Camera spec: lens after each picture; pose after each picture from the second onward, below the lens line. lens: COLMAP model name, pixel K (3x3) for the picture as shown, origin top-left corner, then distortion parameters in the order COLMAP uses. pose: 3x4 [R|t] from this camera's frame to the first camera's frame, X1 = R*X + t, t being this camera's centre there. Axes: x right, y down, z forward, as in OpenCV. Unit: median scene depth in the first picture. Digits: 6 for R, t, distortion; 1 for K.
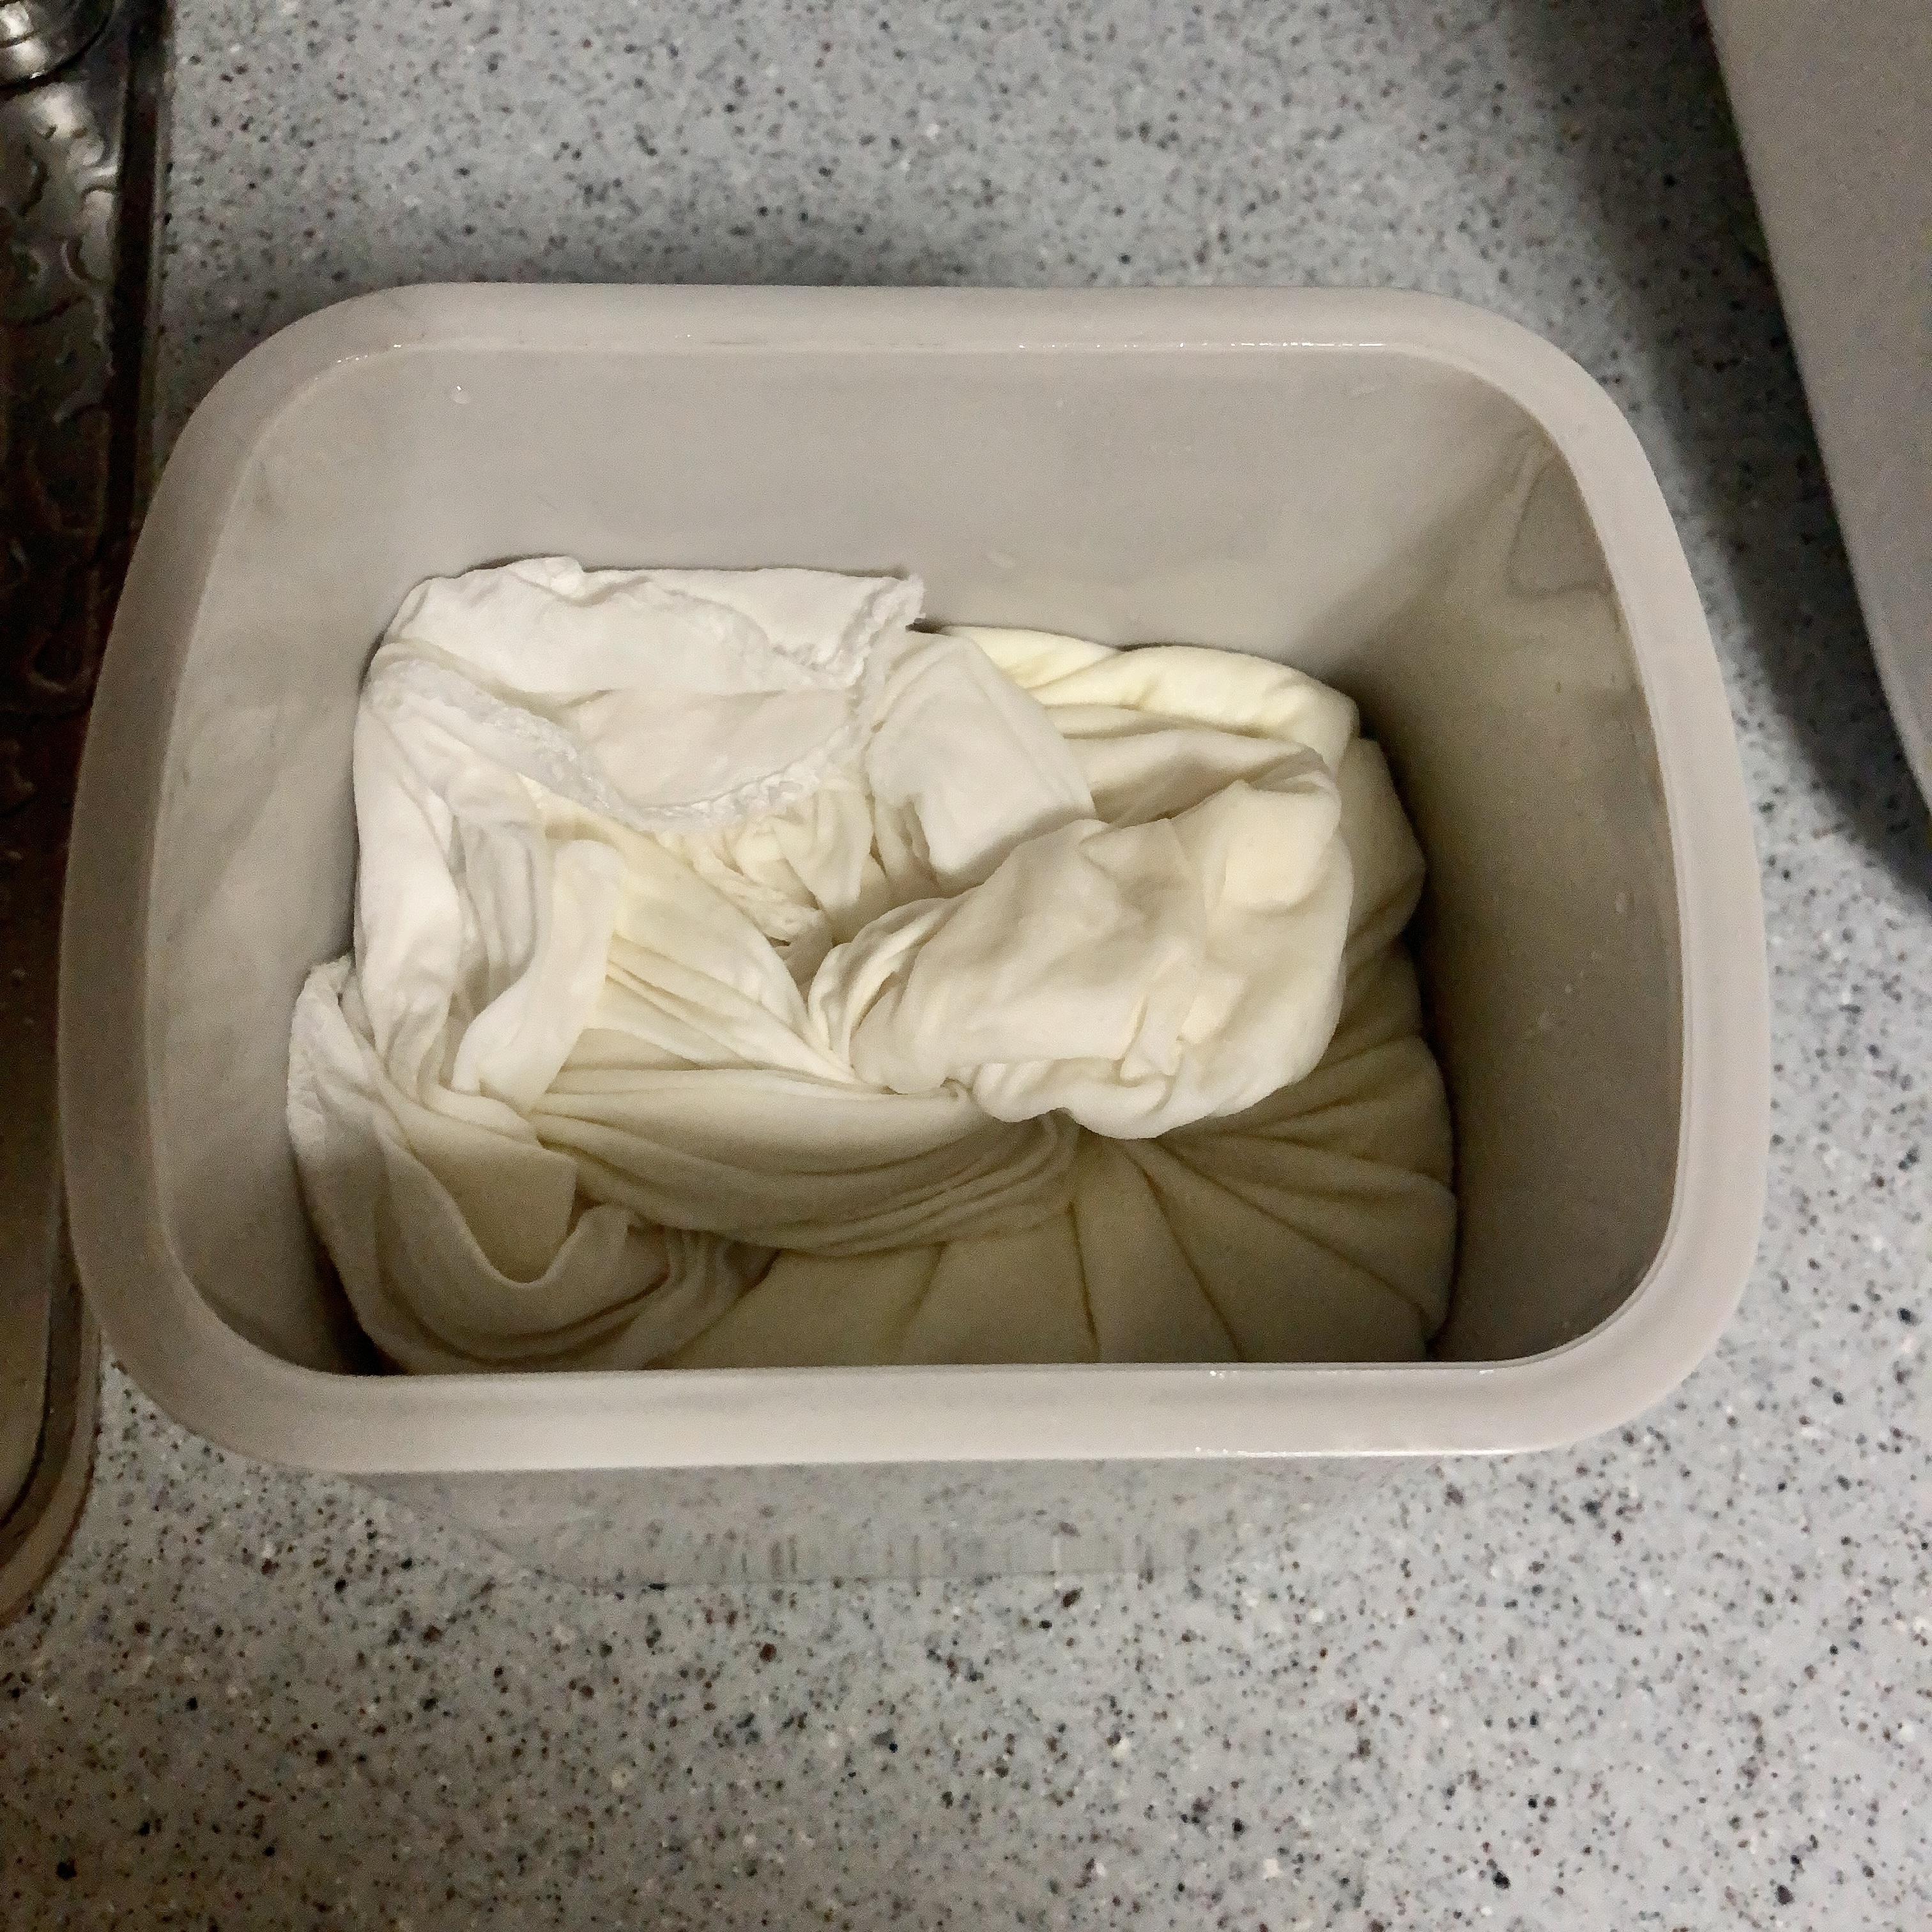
lens RADIAL K [[2180.1, 0, 966.0], [0, 2180.1, 966.0], [0, 0, 1]] dist [-0.056679, 0.115280]
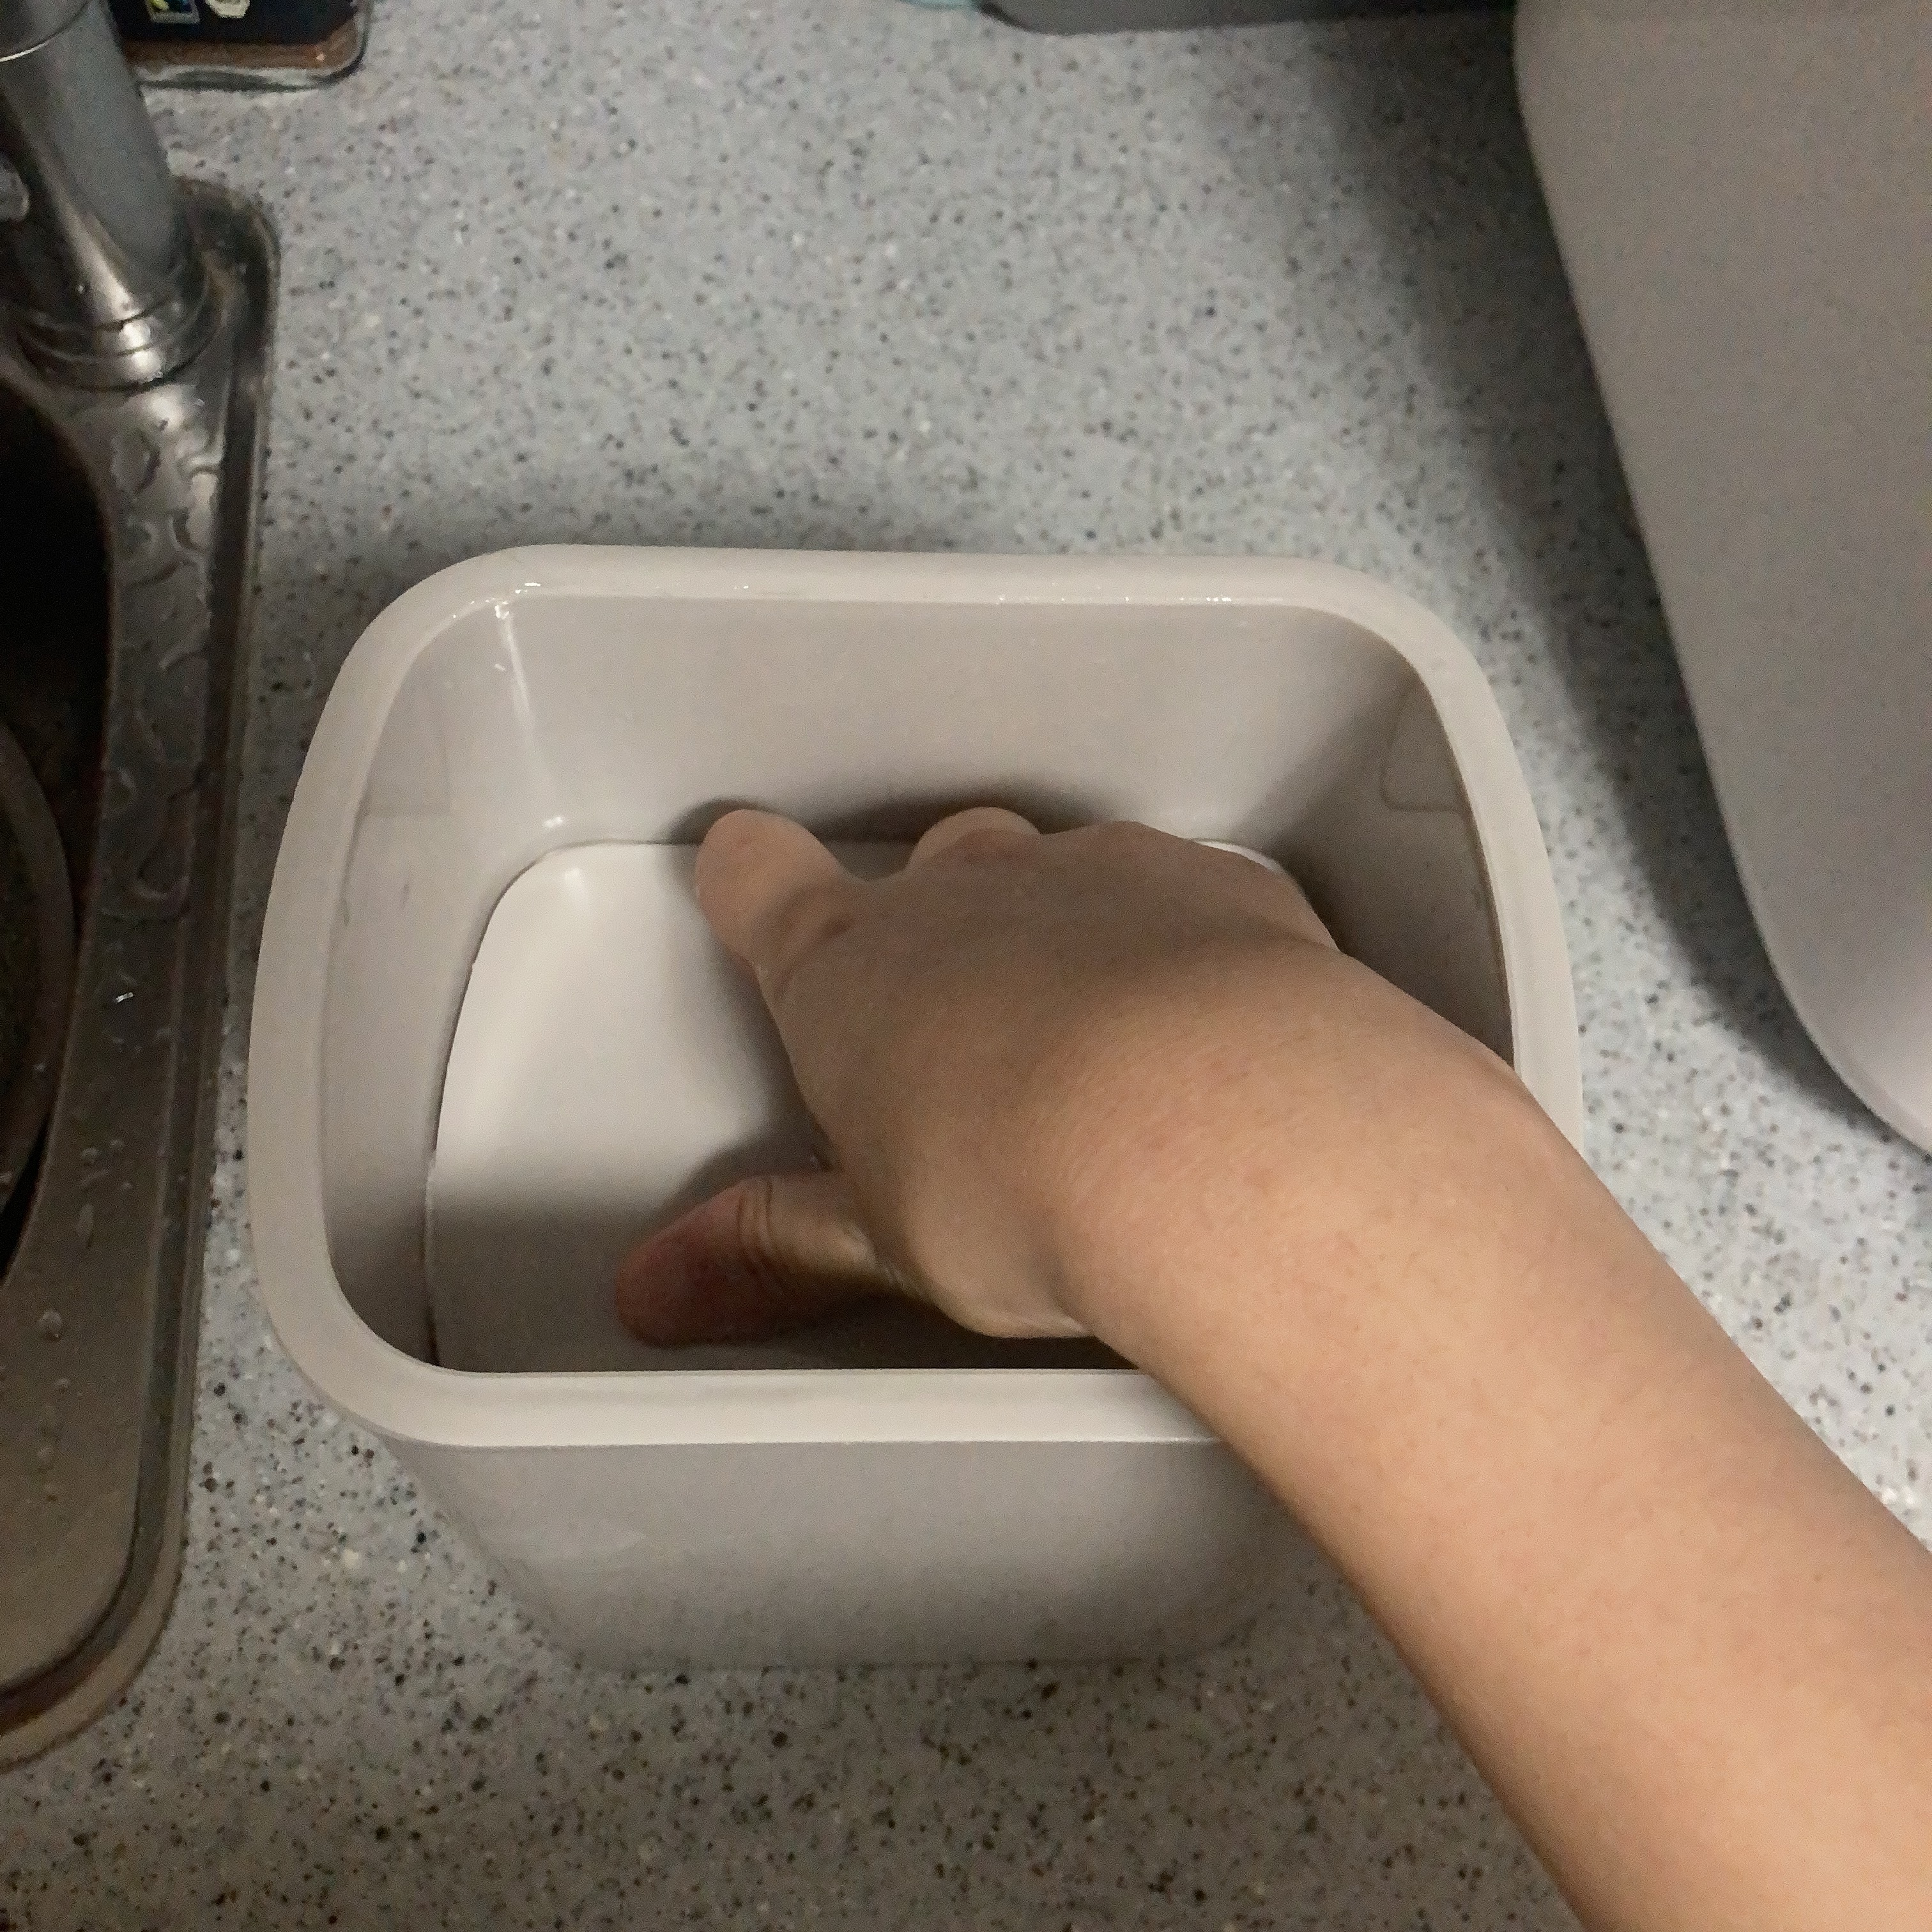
lens RADIAL K [[2170.2, 0, 964.0], [0, 2170.2, 974.0], [0, 0, 1]] dist [-0.031941, 0.081413]
pose [[0.999953, 0.000931, 0.009654, -0.007184], [0.000144, 0.993850, -0.110731, 0.046081], [-0.009697, 0.110727, 0.993804, -0.157637]]
